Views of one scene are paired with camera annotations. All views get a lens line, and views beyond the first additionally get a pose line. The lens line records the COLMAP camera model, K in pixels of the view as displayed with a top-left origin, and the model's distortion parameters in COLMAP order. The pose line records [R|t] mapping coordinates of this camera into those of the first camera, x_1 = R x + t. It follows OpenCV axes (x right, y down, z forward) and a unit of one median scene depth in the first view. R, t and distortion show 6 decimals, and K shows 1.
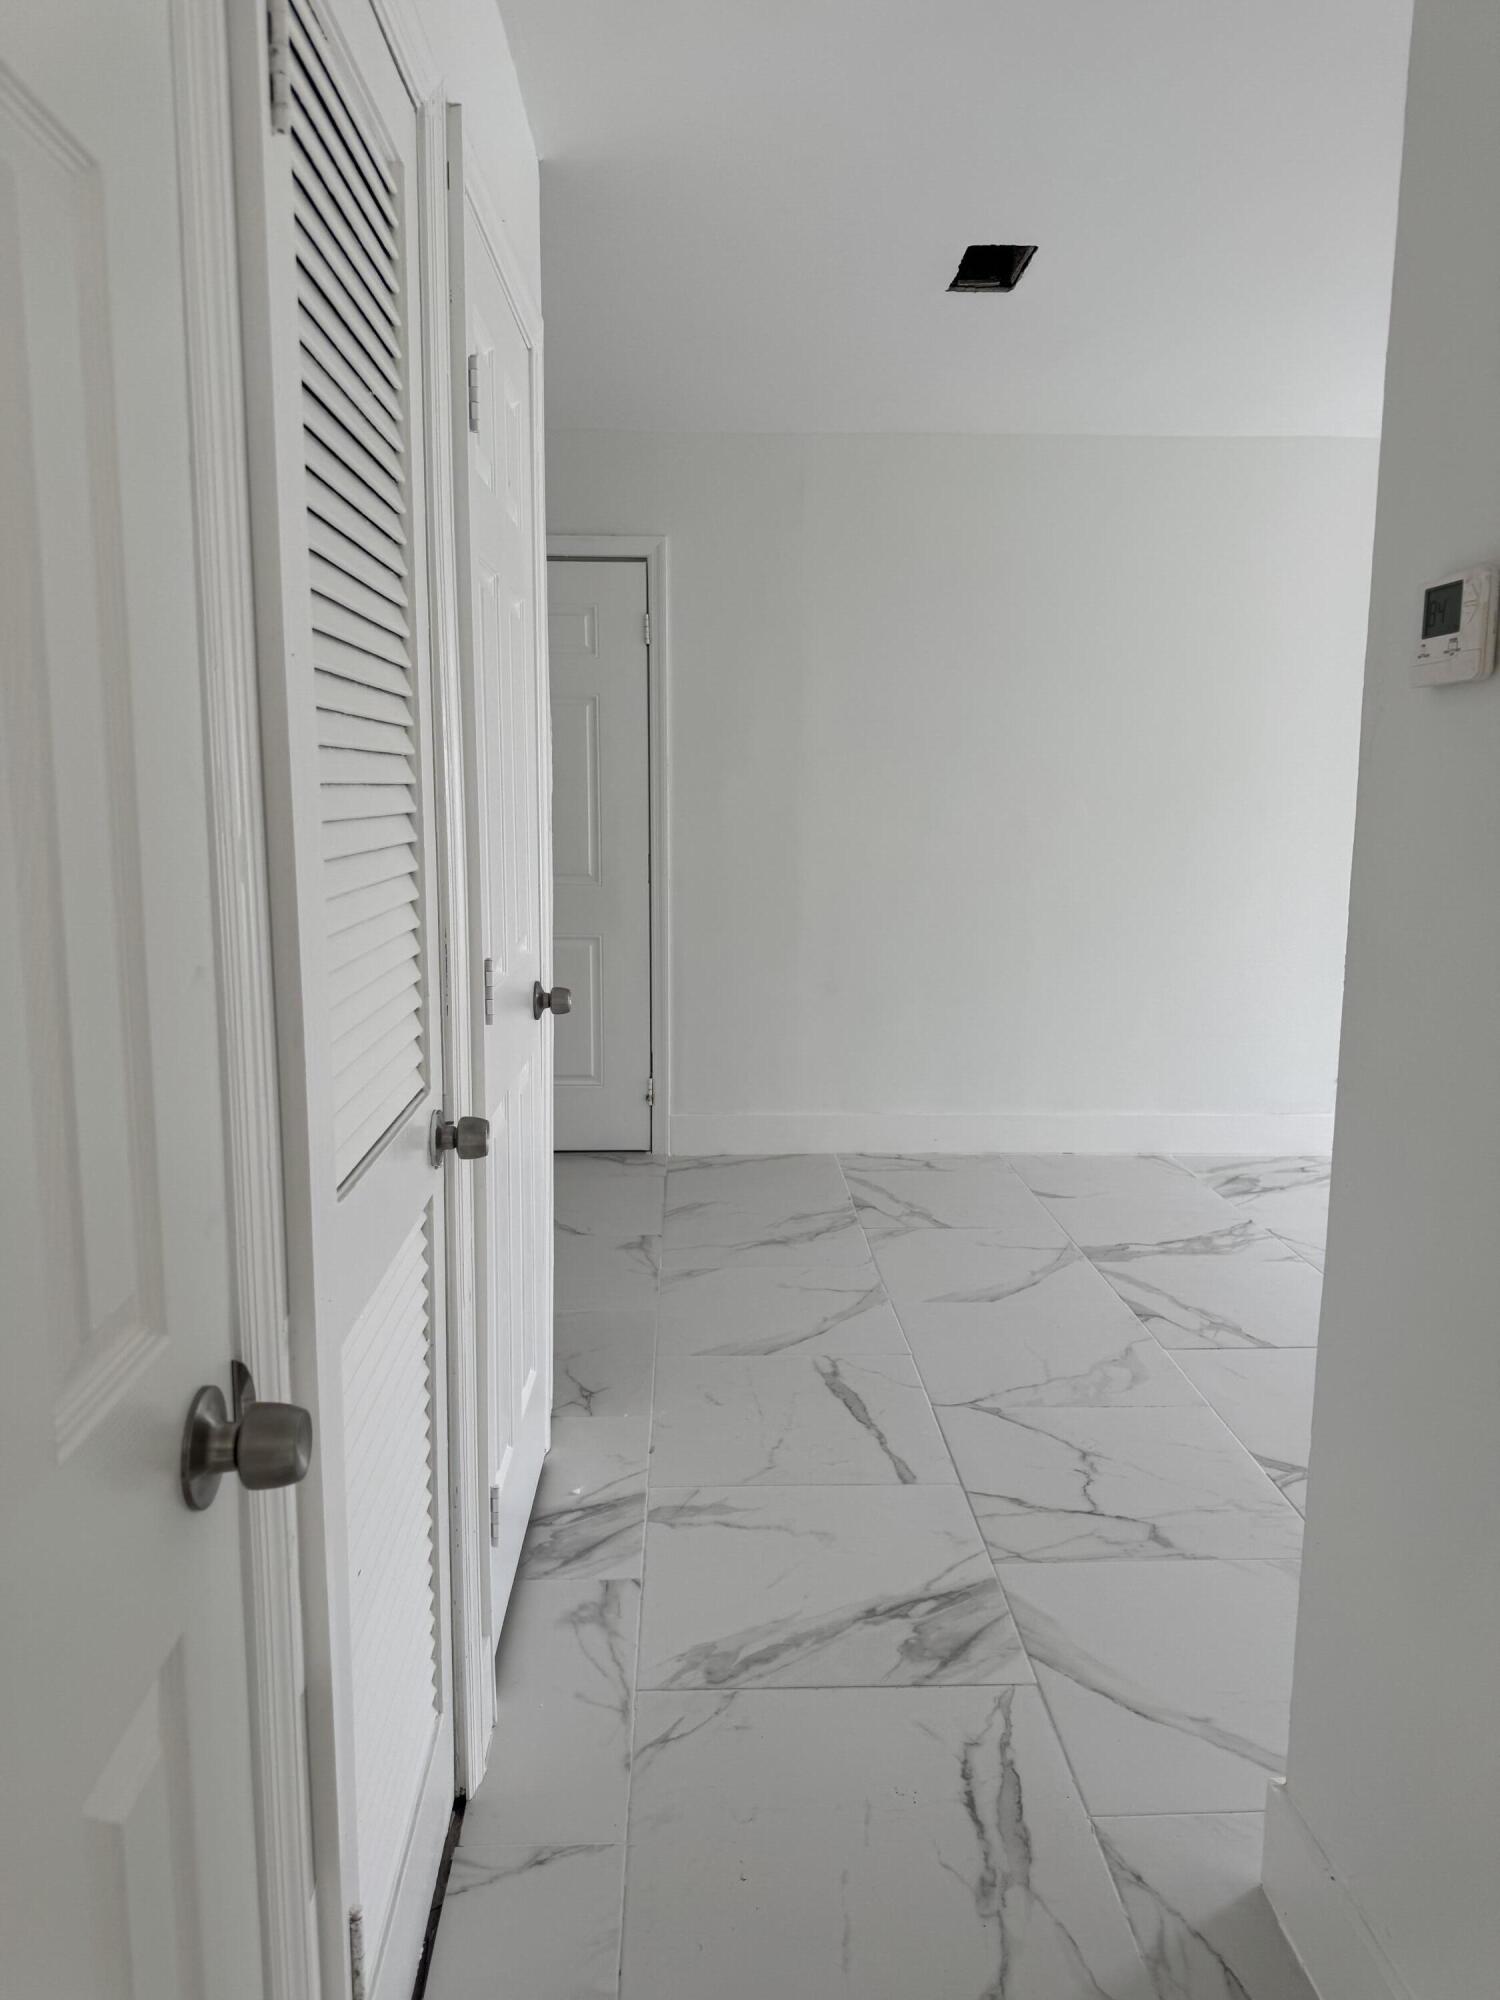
lens RADIAL K [[1421.3, 0, 747.4], [0, 1421.3, 1008.1], [0, 0, 1]] dist [0.093681, -0.127523]
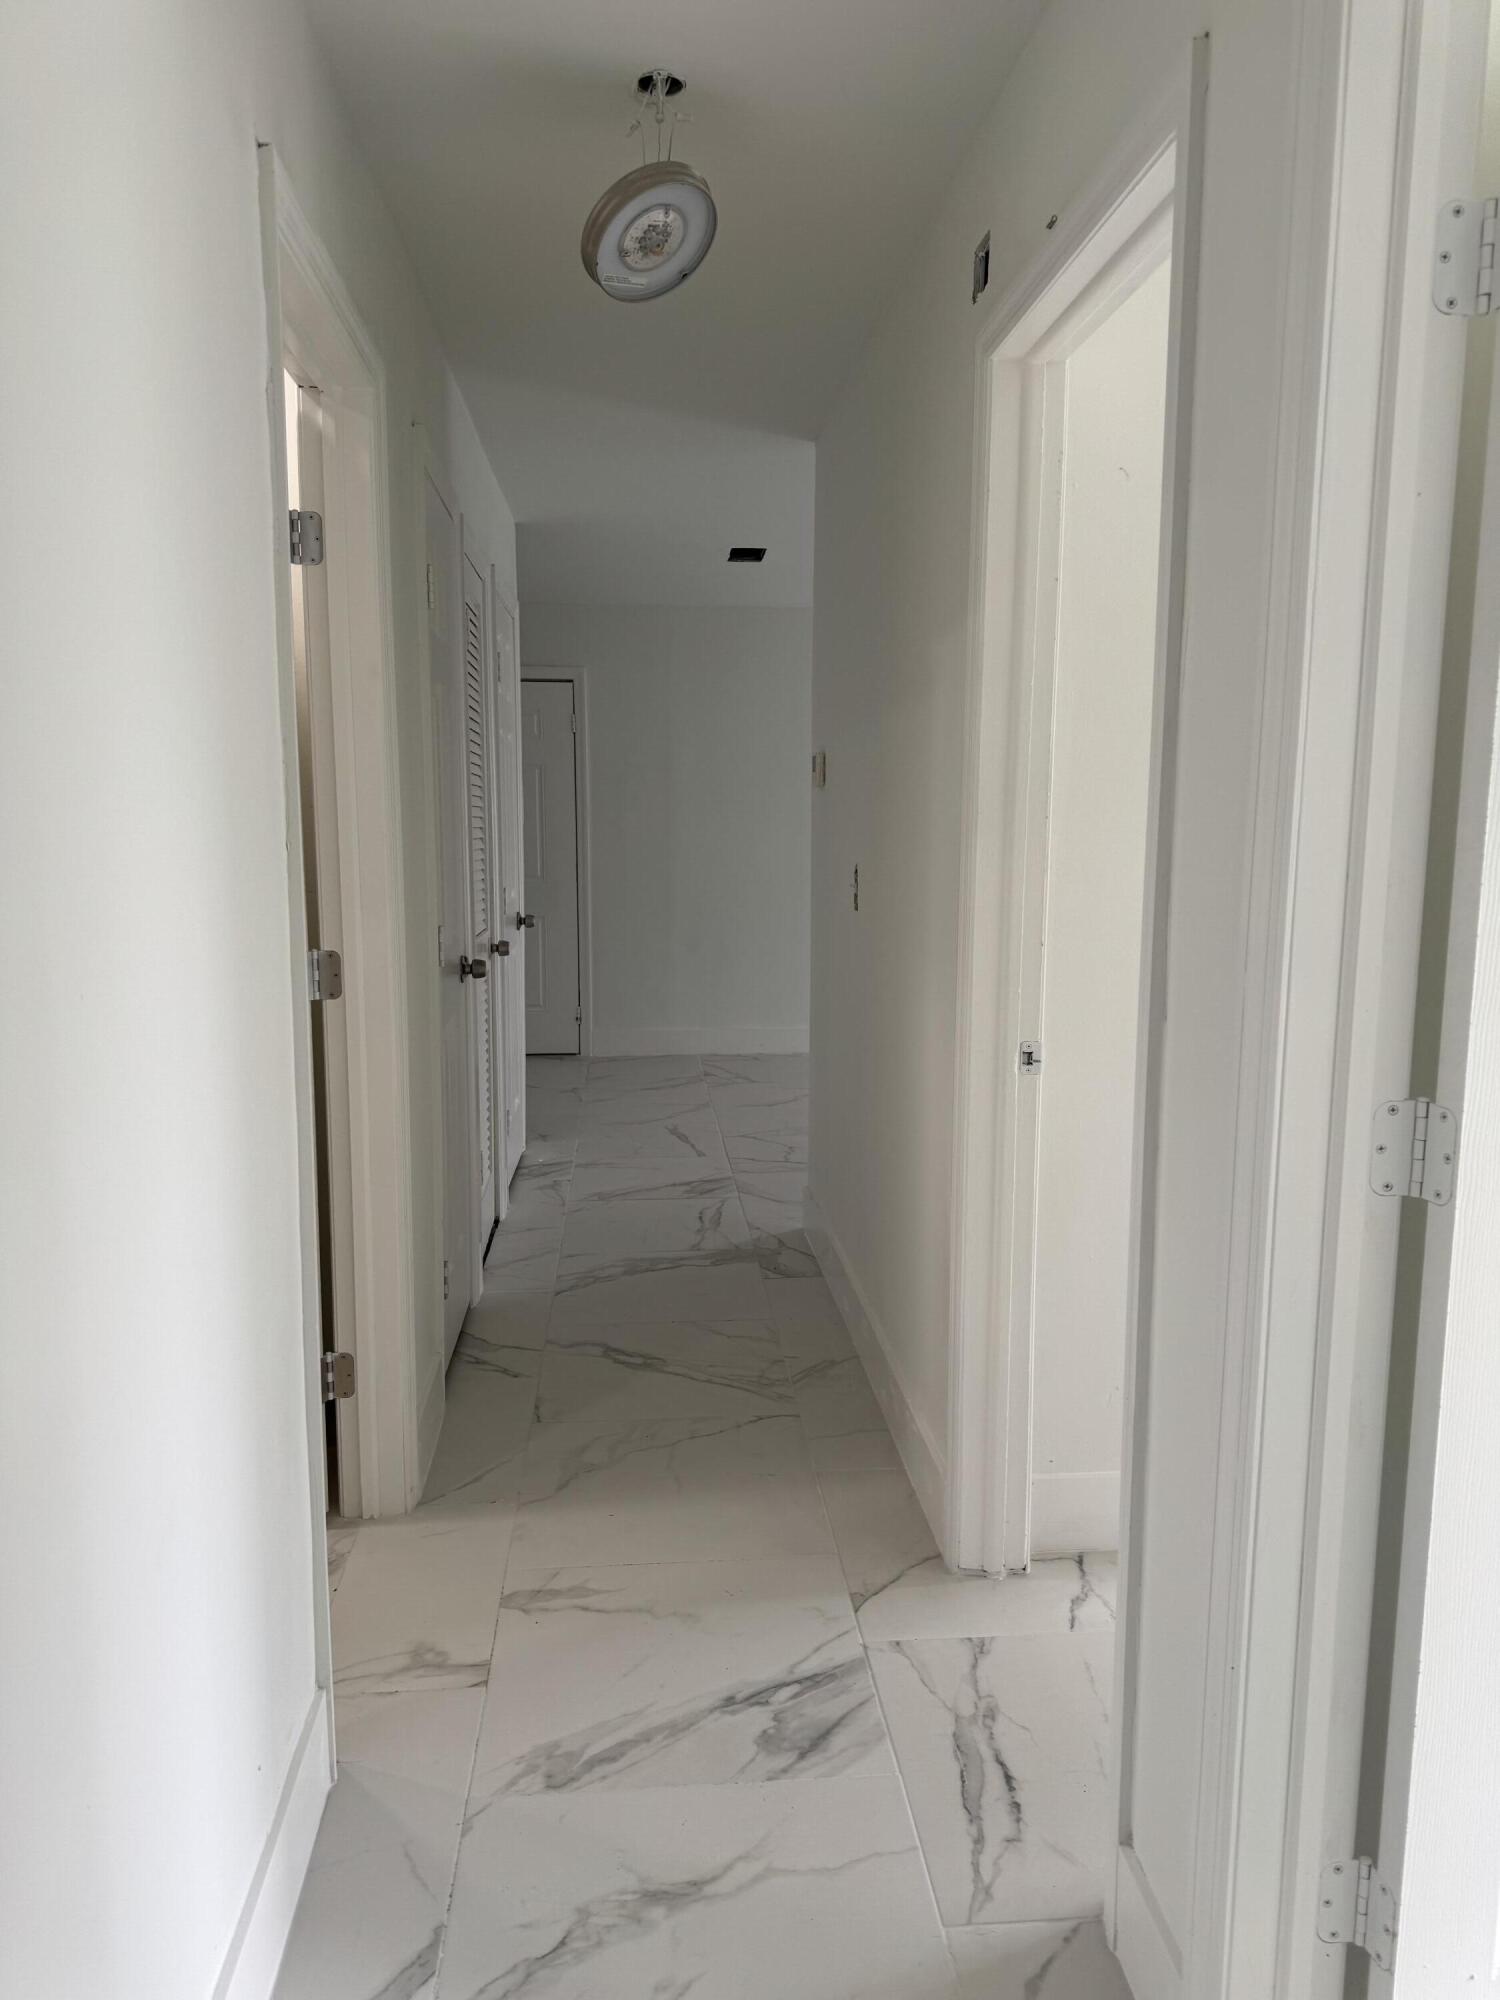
lens RADIAL K [[1421.3, 0, 747.4], [0, 1421.3, 1008.1], [0, 0, 1]] dist [0.093681, -0.127523]
pose [[0.999070, -0.010676, 0.041777, 0.114080], [0.011794, 0.999577, -0.026600, 0.209230], [-0.041475, 0.027068, 0.998773, -1.259547]]
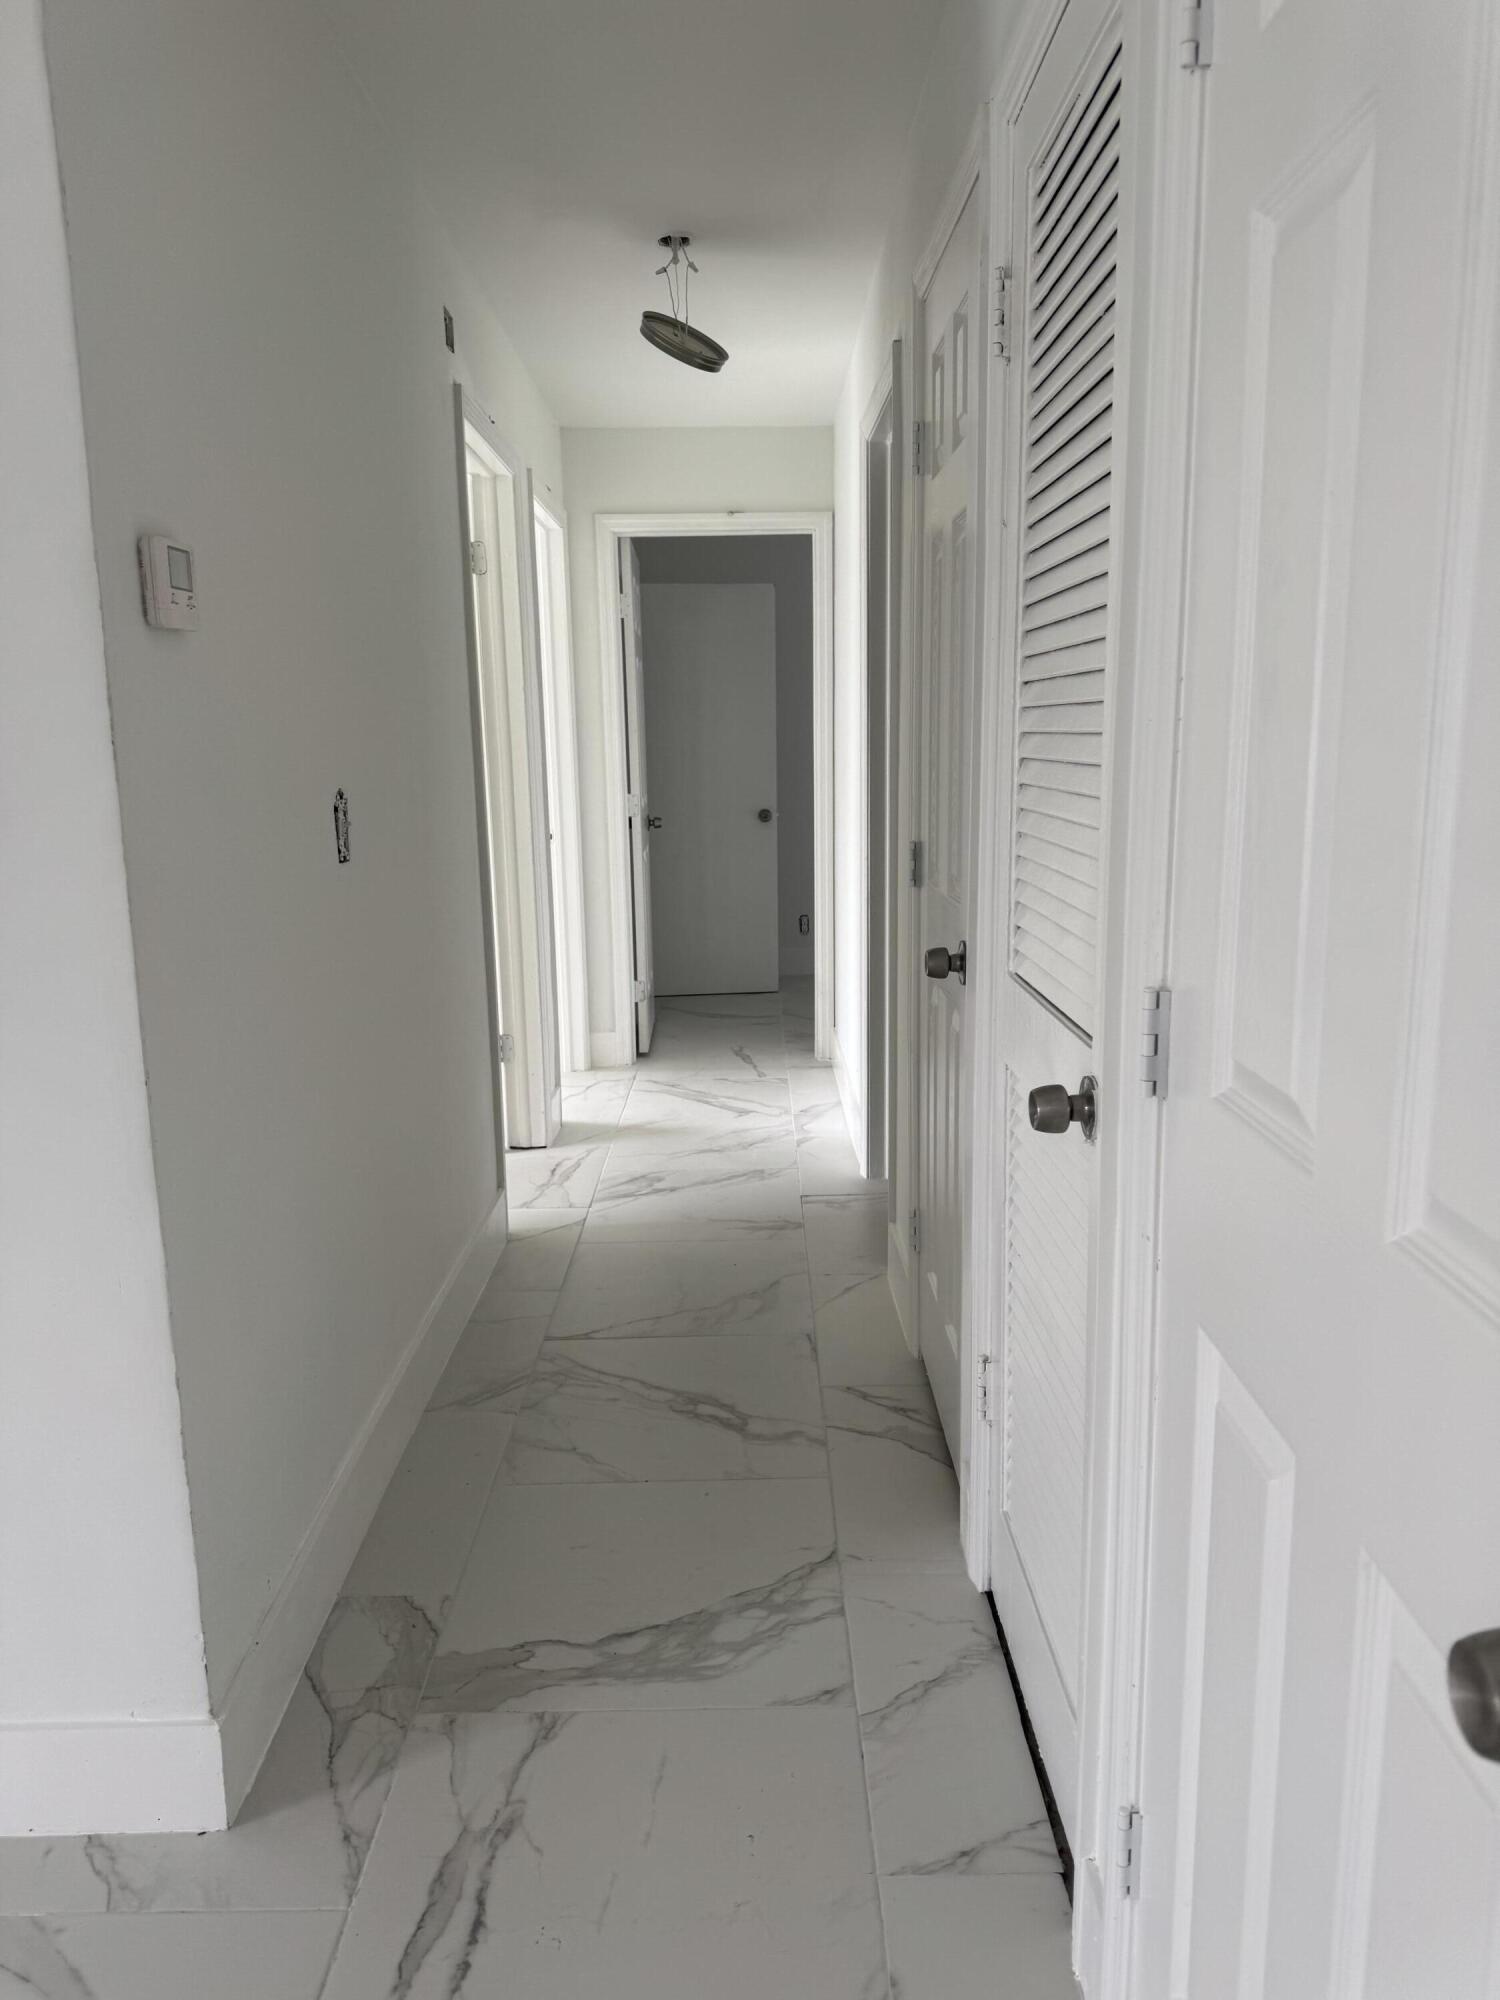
lens RADIAL K [[1421.3, 0, 747.4], [0, 1421.3, 1008.1], [0, 0, 1]] dist [0.093681, -0.127523]
pose [[-0.999195, -0.001545, 0.040093, -0.030230], [0.012412, 0.938335, 0.345504, -0.202387], [-0.038155, 0.345724, -0.937560, 1.333593]]
